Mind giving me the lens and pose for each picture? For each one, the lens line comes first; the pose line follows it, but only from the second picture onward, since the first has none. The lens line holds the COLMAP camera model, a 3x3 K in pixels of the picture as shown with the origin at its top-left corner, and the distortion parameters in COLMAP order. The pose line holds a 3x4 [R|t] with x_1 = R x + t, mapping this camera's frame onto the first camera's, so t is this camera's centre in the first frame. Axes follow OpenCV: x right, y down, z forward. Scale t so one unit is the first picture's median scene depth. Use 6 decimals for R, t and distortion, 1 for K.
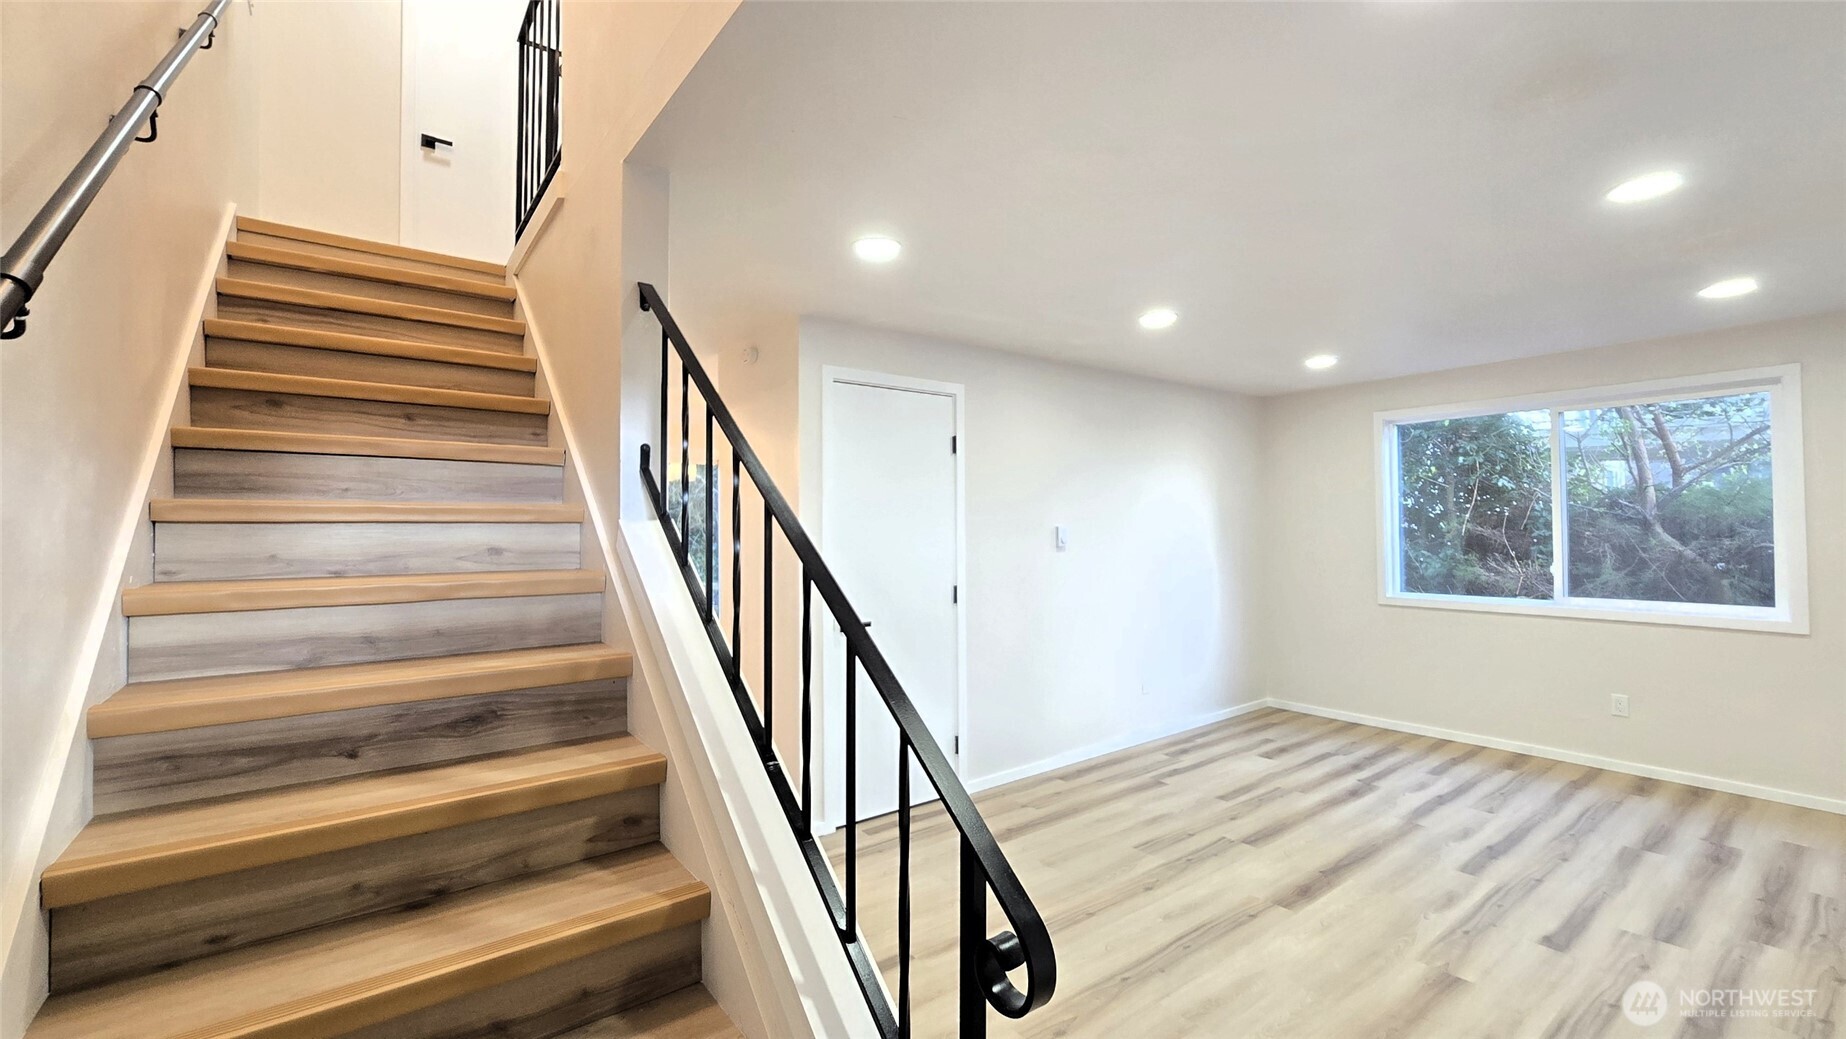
lens RADIAL K [[752.5, 0, 934.0], [0, 752.5, 514.5], [0, 0, 1]] dist [-0.008539, 0.000879]
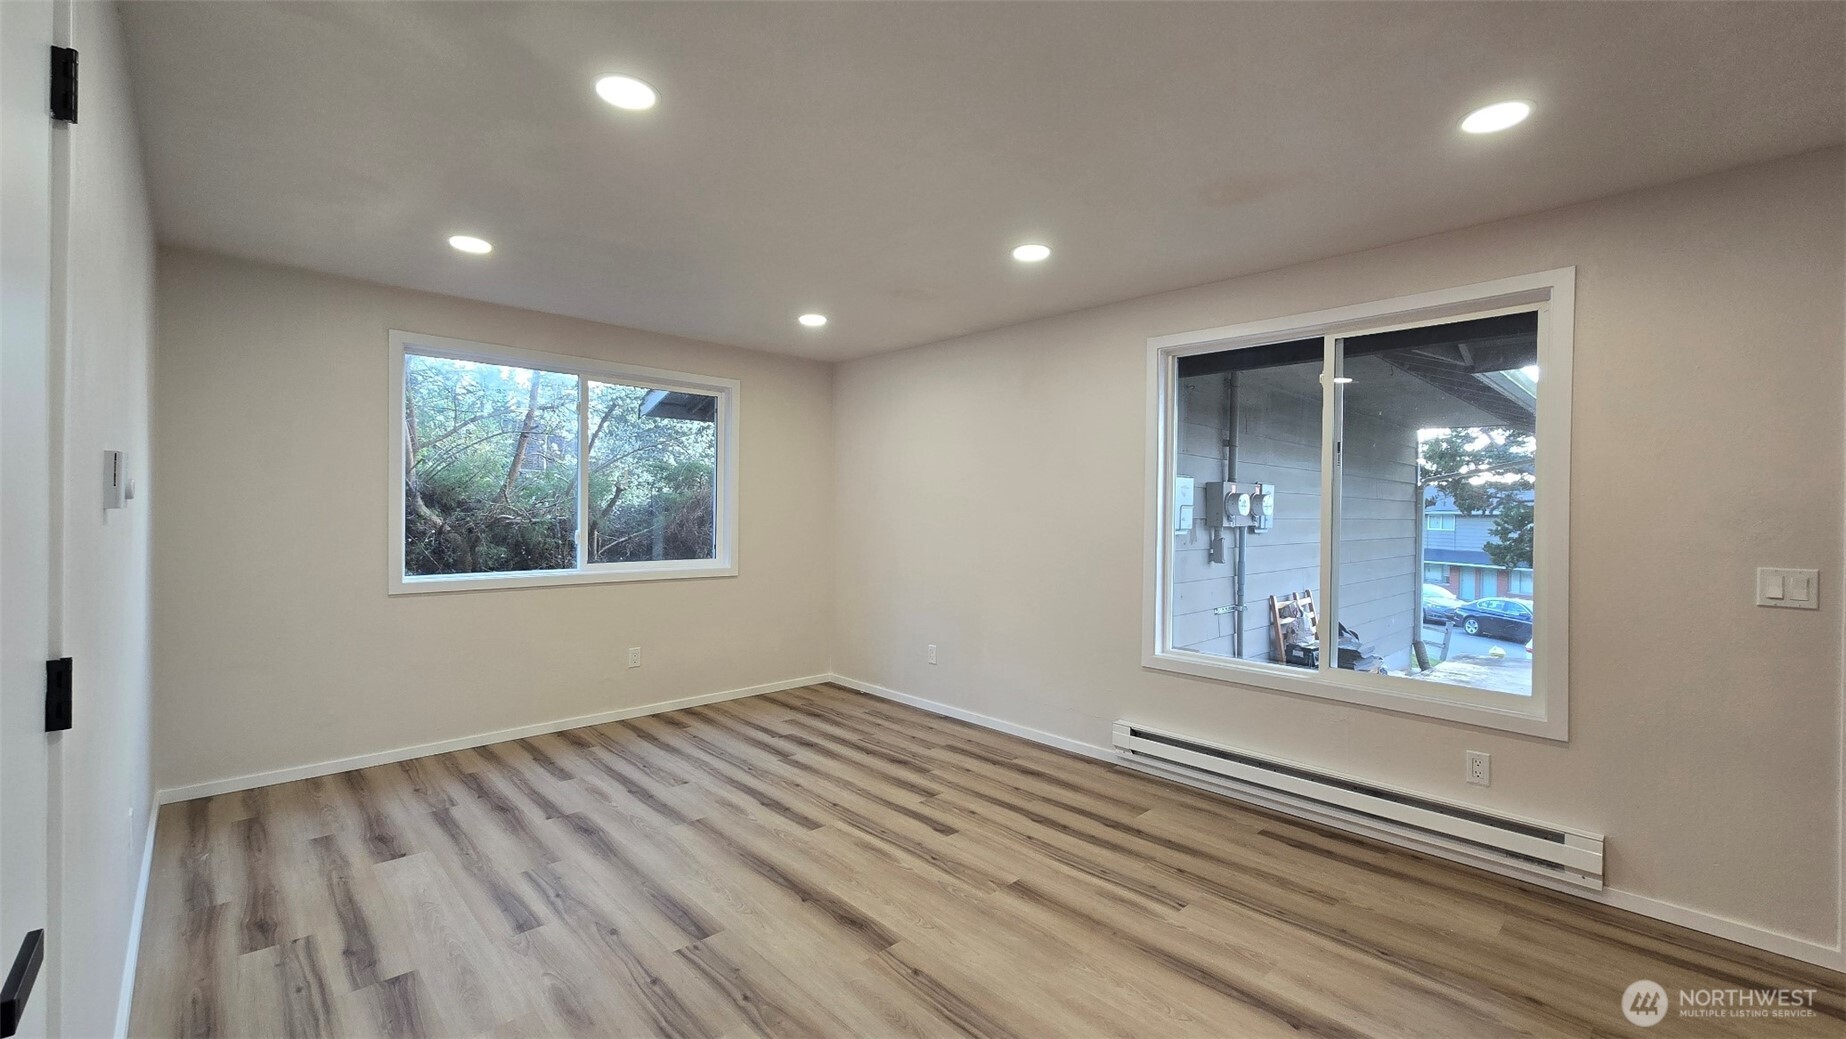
lens RADIAL K [[752.5, 0, 920.0], [0, 752.5, 514.1], [0, 0, 1]] dist [-0.008539, 0.000879]
pose [[-0.104397, 0.001898, 0.994534, -0.275482], [-0.026129, 0.999648, -0.004651, 0.046112], [-0.994192, -0.026472, -0.104310, 0.841877]]
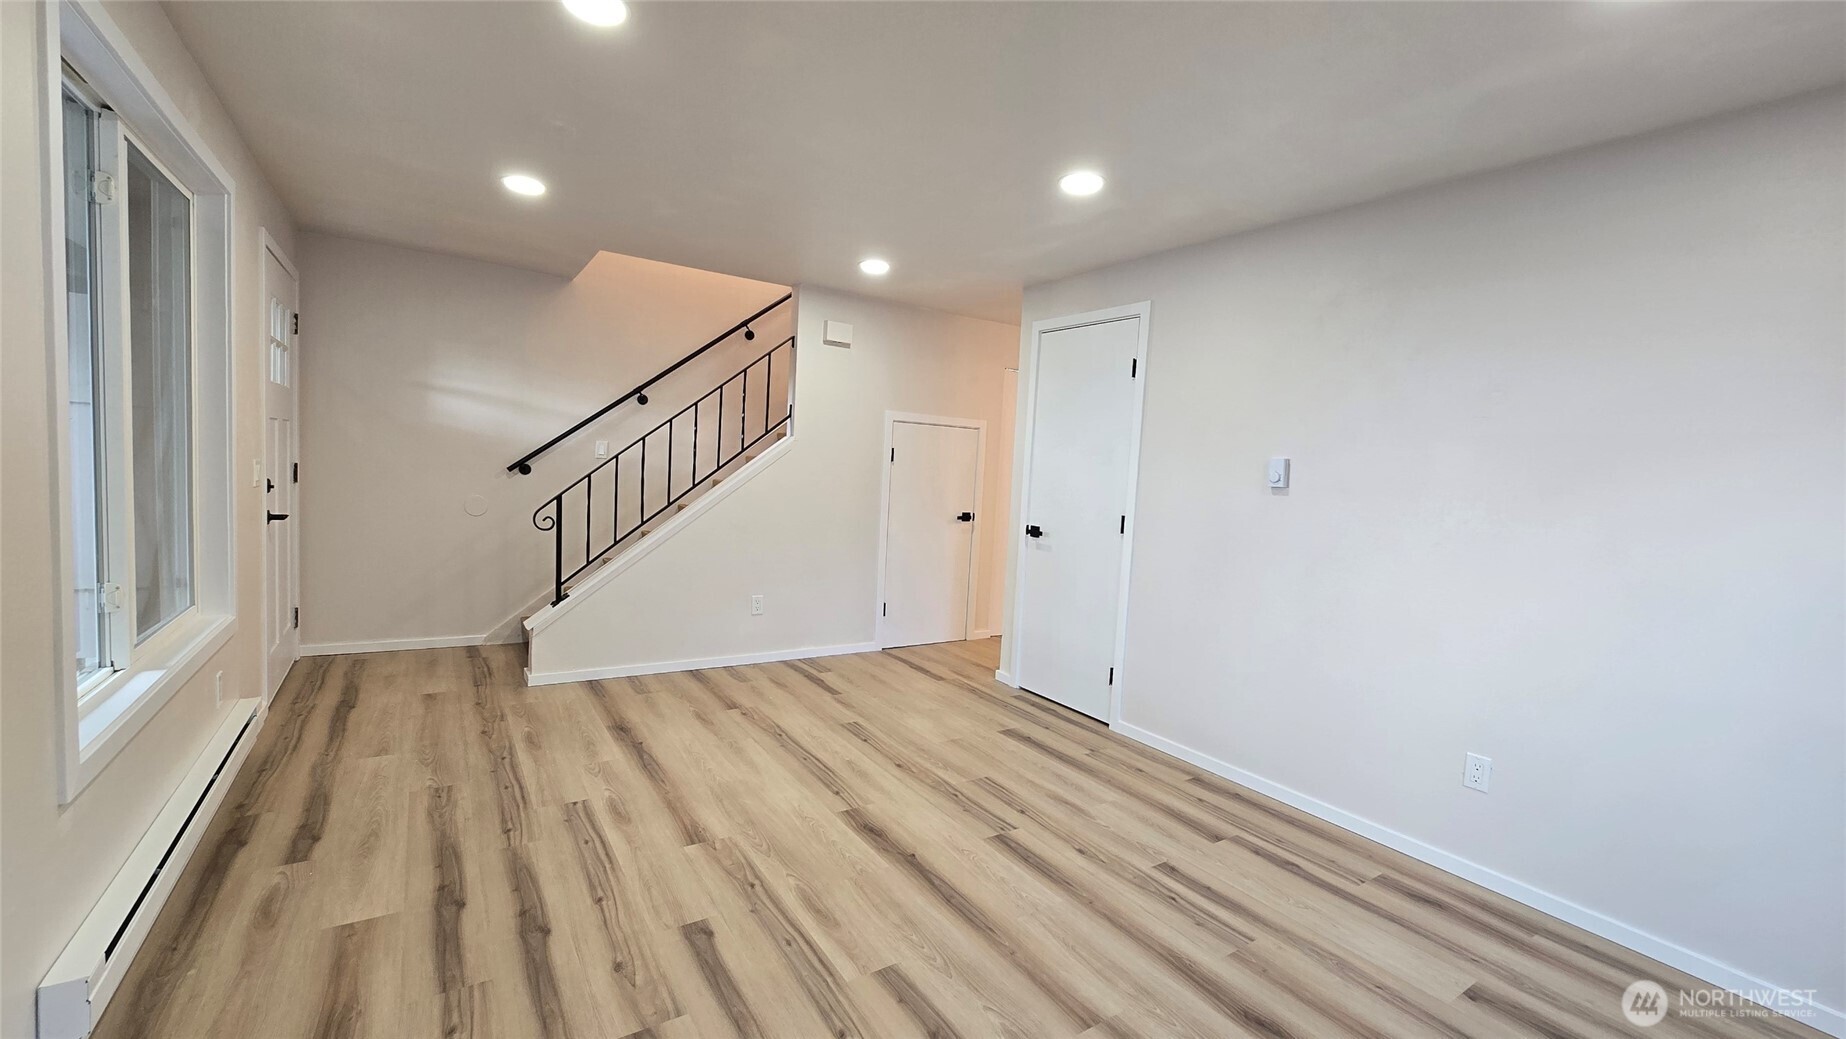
lens RADIAL K [[752.5, 0, 929.7], [0, 752.5, 511.1], [0, 0, 1]] dist [-0.008539, 0.000879]
pose [[-0.061350, 0.067288, -0.995846, 1.138248], [-0.039536, 0.996778, 0.069787, 0.035696], [0.997333, 0.043654, -0.058492, 0.910913]]
